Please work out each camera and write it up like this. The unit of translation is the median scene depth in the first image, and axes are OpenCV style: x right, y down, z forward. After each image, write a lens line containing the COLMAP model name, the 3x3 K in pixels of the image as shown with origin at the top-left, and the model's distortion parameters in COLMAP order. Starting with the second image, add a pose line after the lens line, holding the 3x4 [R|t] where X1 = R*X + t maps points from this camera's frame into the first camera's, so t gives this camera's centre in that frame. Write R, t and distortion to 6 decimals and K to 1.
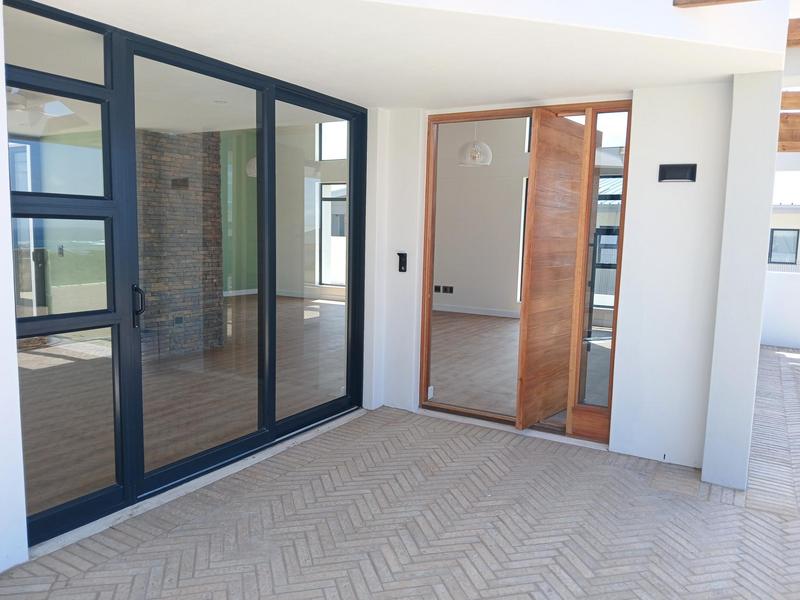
lens RADIAL K [[630.7, 0, 400.0], [0, 630.7, 300.0], [0, 0, 1]] dist [-0.005863, -0.006540]
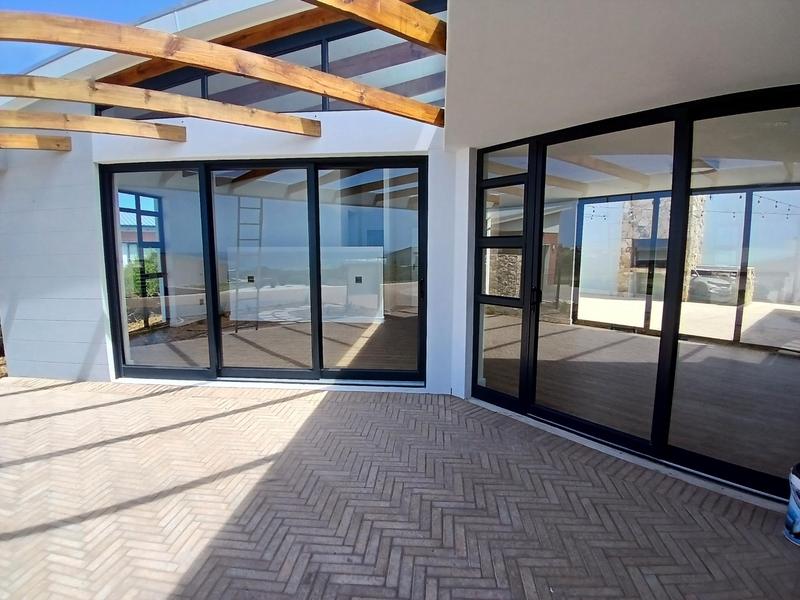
lens RADIAL K [[397.0, 0, 401.7], [0, 397.0, 304.4], [0, 0, 1]] dist [0.001400, -0.044243]
pose [[-0.342704, 0.103092, -0.933770, 0.645890], [-0.114120, 0.982031, 0.150304, -0.092179], [0.932486, 0.158072, -0.324781, 0.971665]]
